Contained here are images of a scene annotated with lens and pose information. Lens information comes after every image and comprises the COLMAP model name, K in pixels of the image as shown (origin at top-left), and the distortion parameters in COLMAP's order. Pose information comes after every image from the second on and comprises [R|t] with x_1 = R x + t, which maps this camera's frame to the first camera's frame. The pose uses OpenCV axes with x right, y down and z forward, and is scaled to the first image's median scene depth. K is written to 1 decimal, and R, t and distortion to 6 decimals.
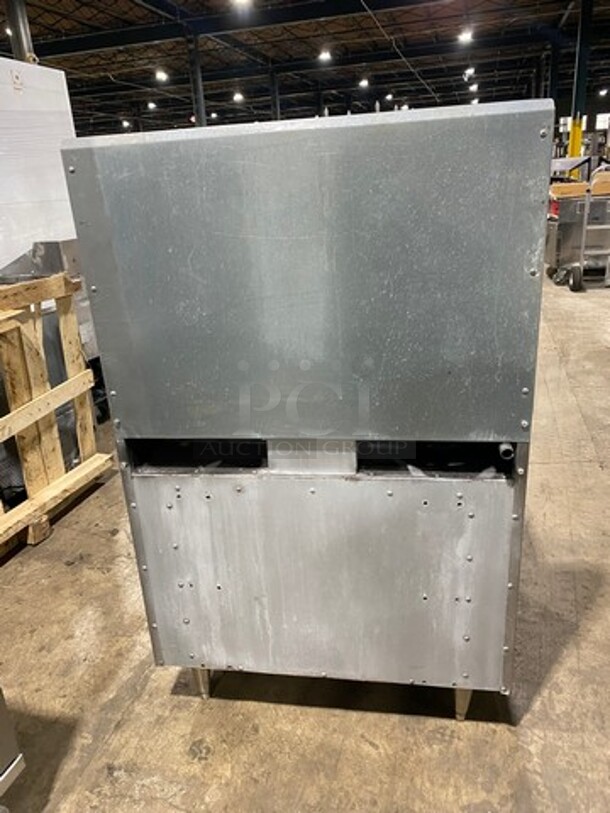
lens RADIAL K [[612.2, 0, 299.1], [0, 612.2, 408.5], [0, 0, 1]] dist [0.005872, 0.000082]
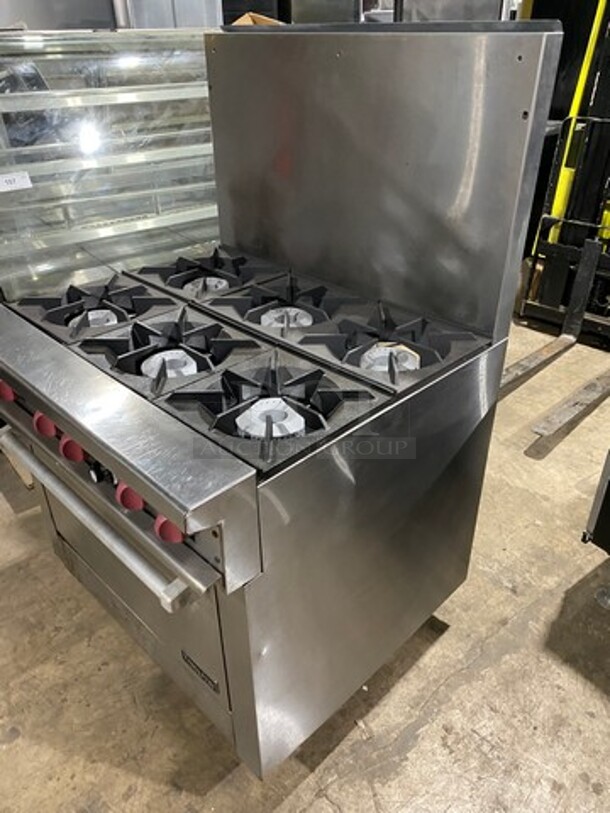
lens RADIAL K [[612.2, 0, 299.1], [0, 612.2, 408.5], [0, 0, 1]] dist [0.005872, 0.000082]
pose [[-0.801963, -0.253205, 0.541058, -0.514063], [0.271452, 0.652352, 0.707637, -0.600087], [-0.532137, 0.714370, -0.454429, 1.471728]]
